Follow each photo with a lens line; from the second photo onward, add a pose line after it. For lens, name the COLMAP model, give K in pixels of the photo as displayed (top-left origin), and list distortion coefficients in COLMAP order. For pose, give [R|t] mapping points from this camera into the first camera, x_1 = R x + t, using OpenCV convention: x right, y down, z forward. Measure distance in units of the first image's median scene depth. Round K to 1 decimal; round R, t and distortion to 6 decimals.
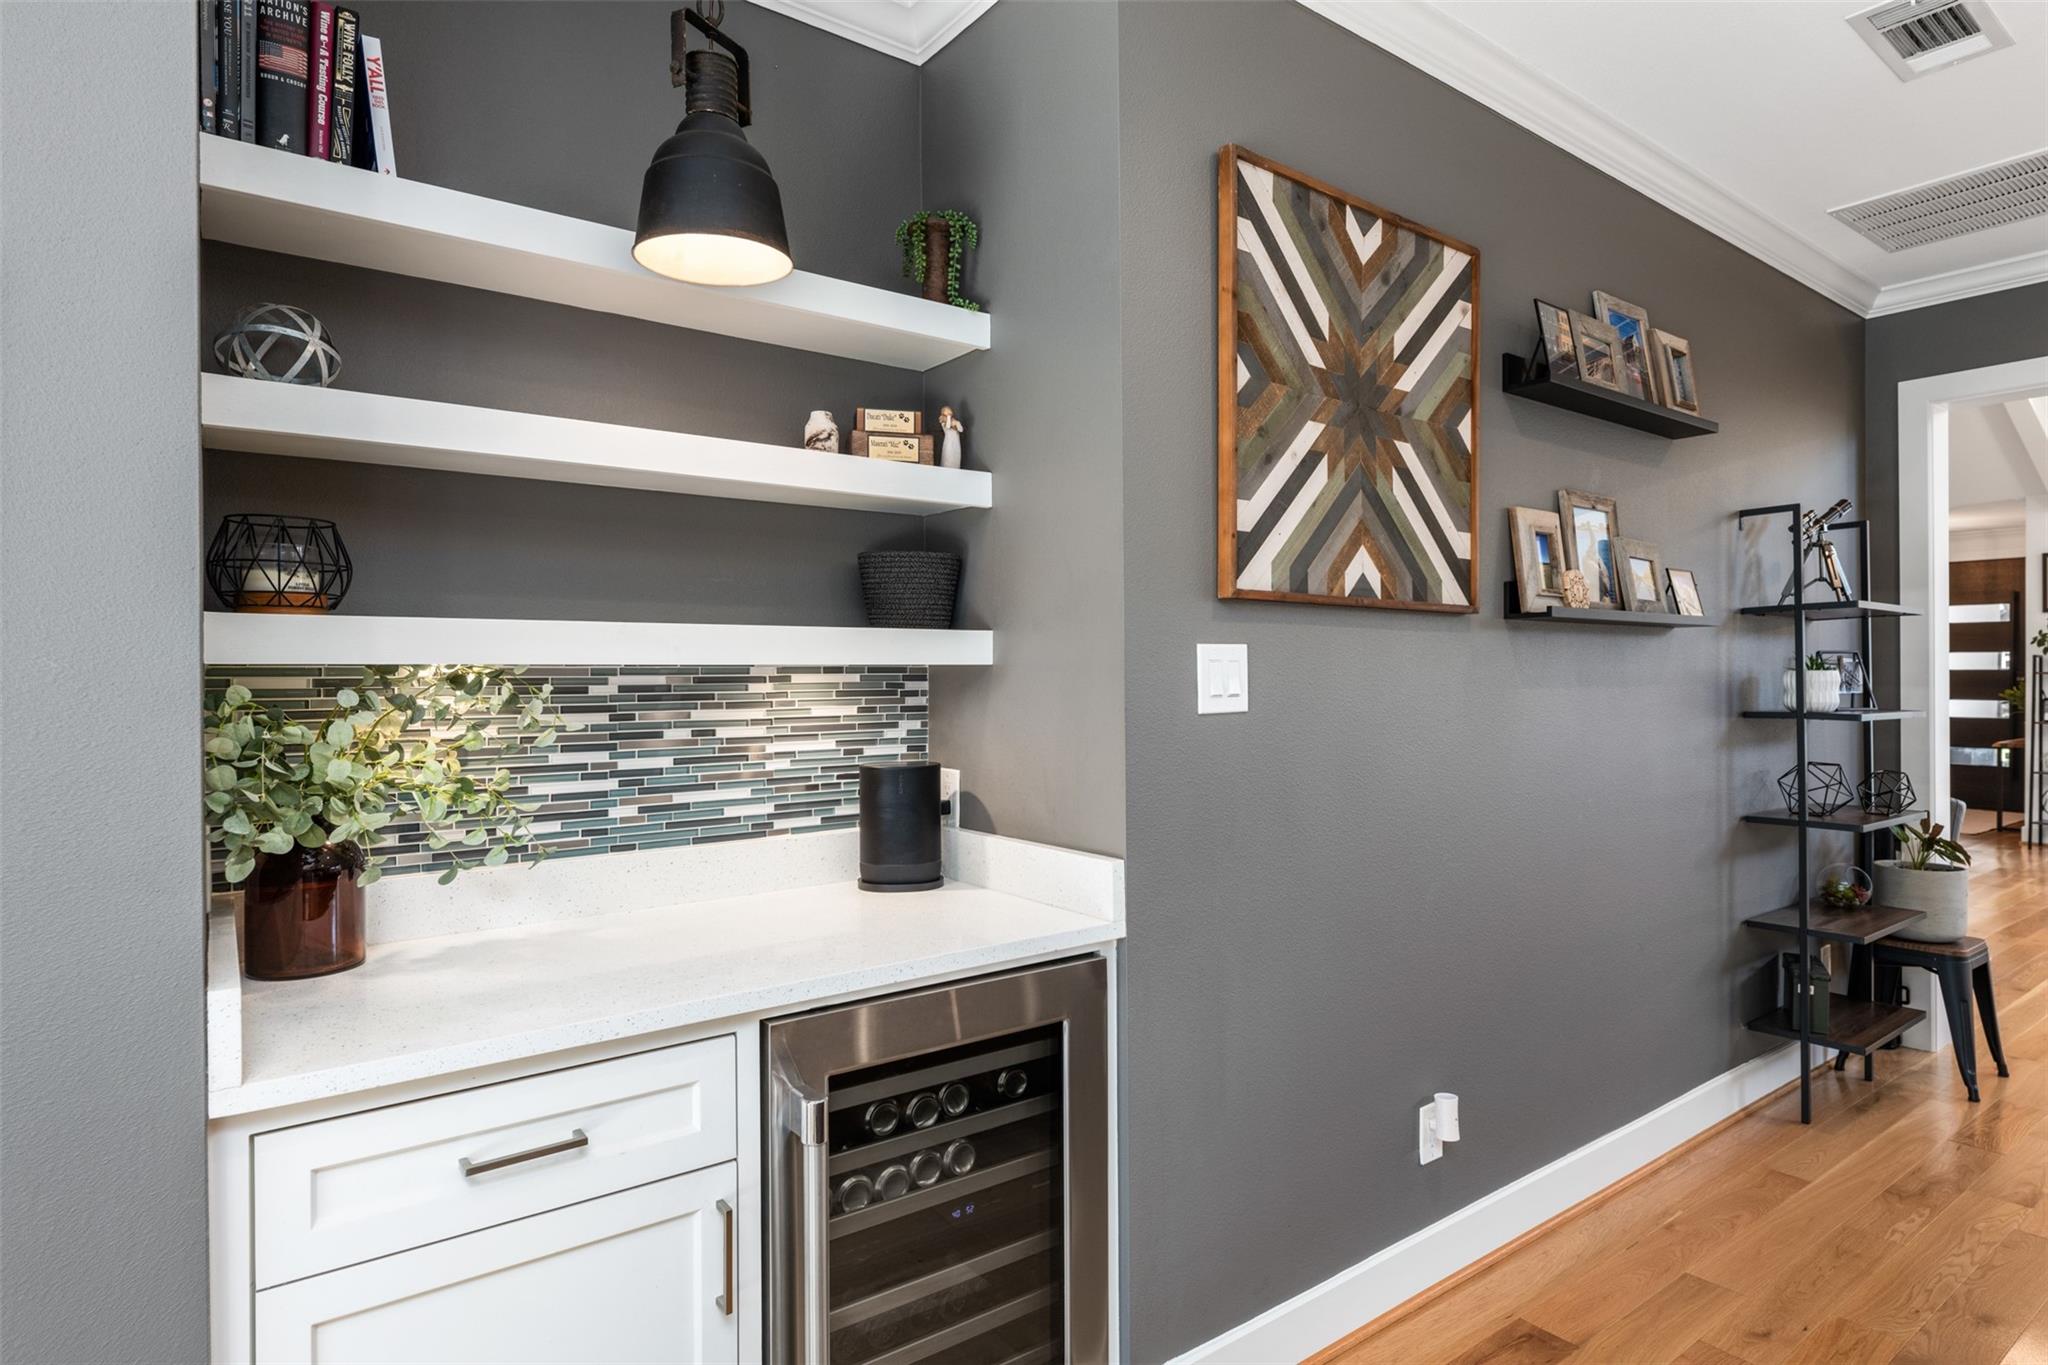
lens RADIAL K [[1118.9, 0, 1026.6], [0, 1118.9, 675.3], [0, 0, 1]] dist [0.001171, 0.002175]
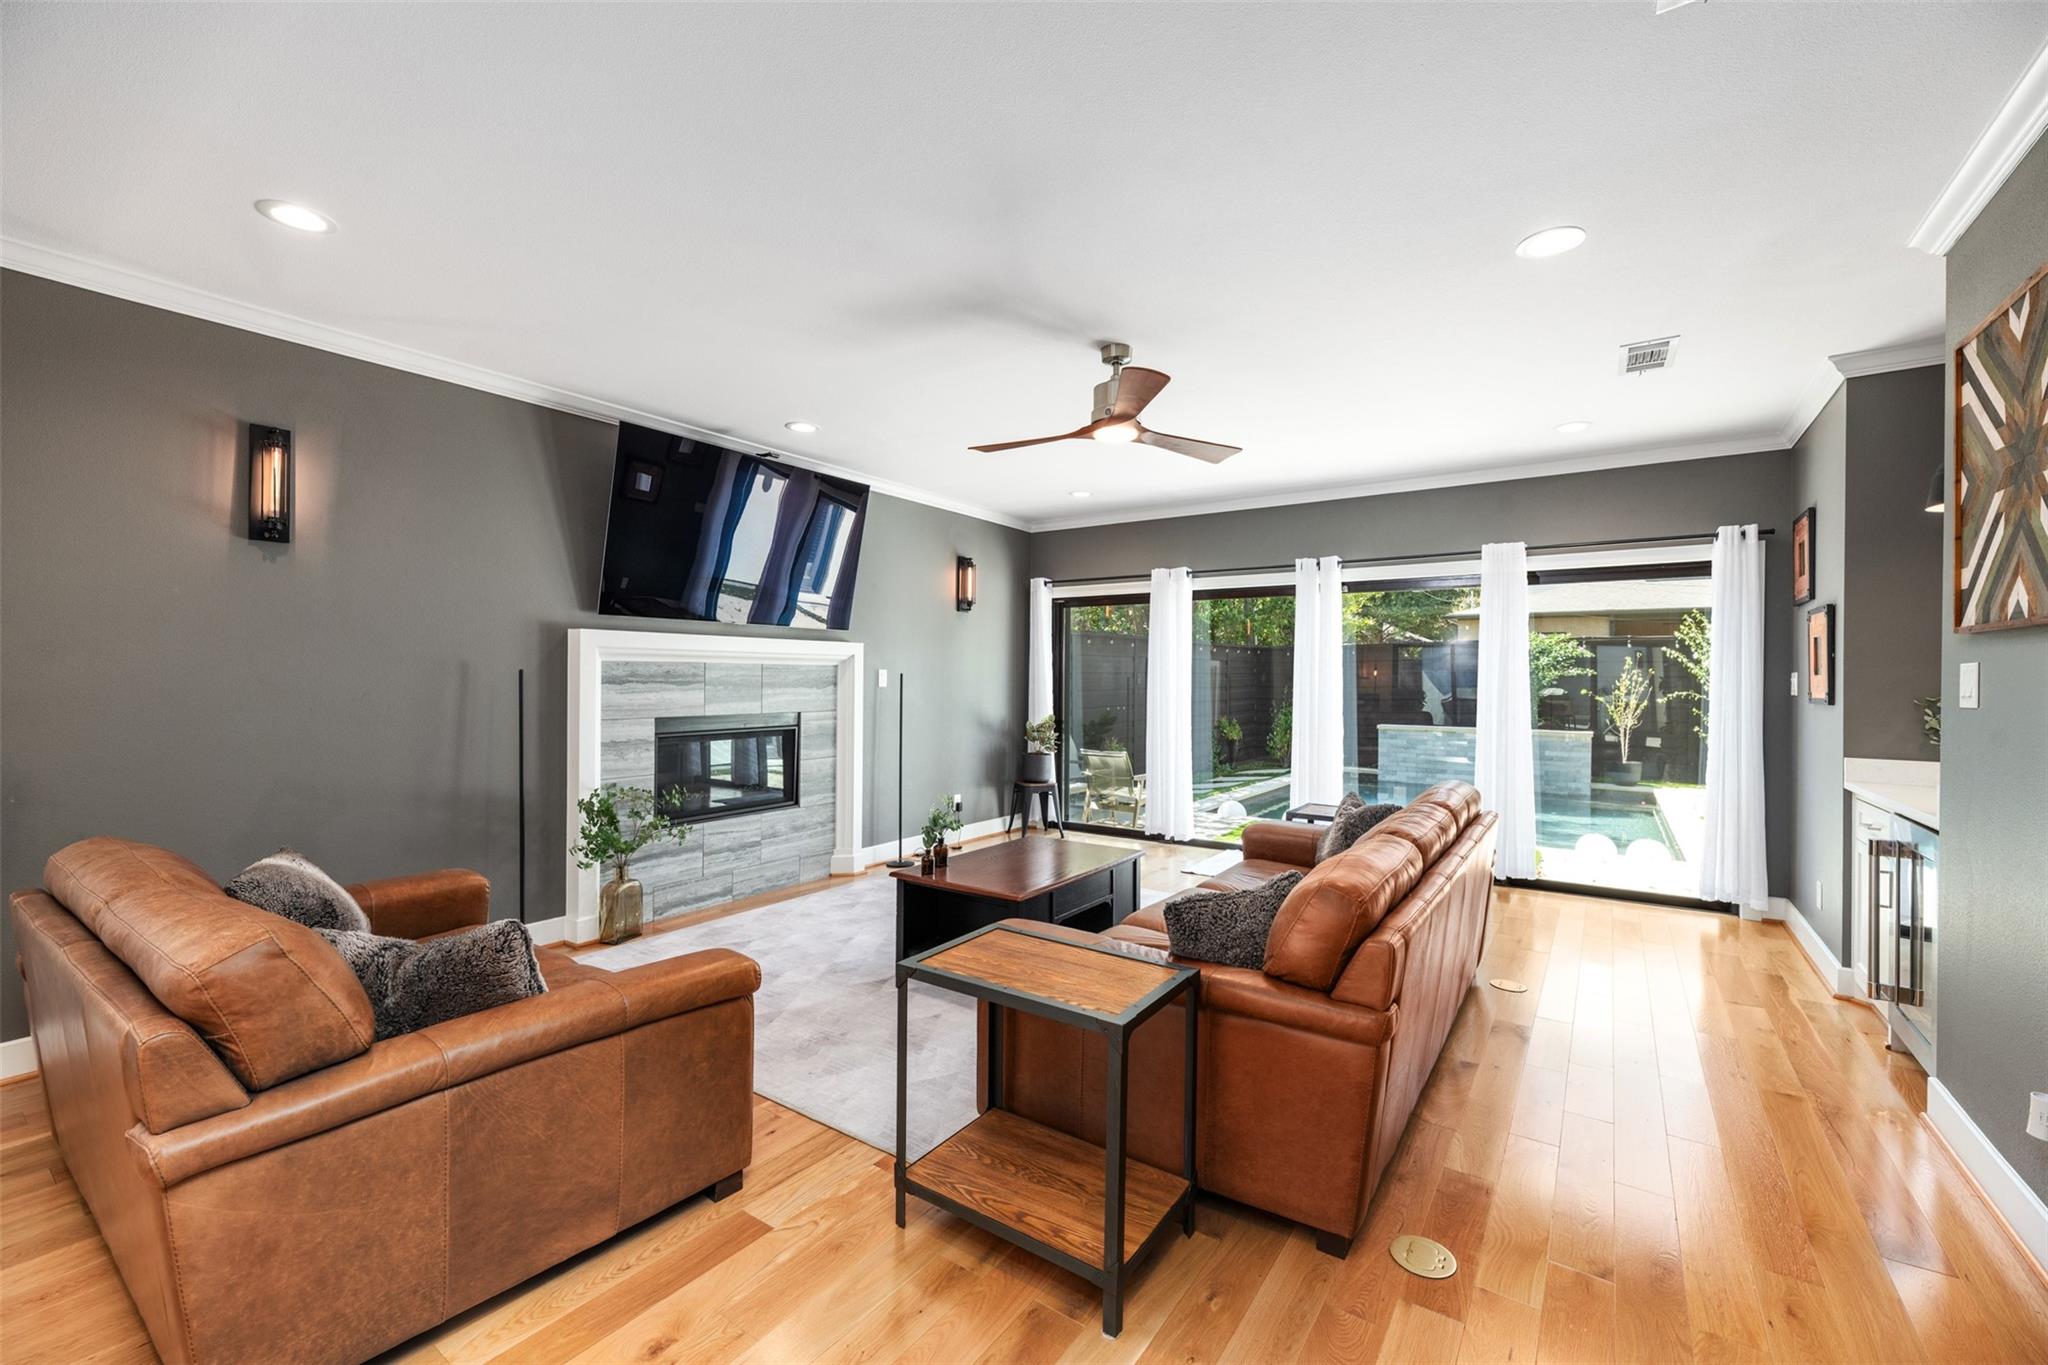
lens RADIAL K [[839.8, 0, 1021.5], [0, 839.8, 671.2], [0, 0, 1]] dist [-0.000440, -0.000391]
pose [[-0.950414, -0.006253, -0.310926, 1.039892], [-0.004893, 0.999975, -0.005152, -0.002996], [0.310950, -0.003375, -0.950420, 0.992780]]
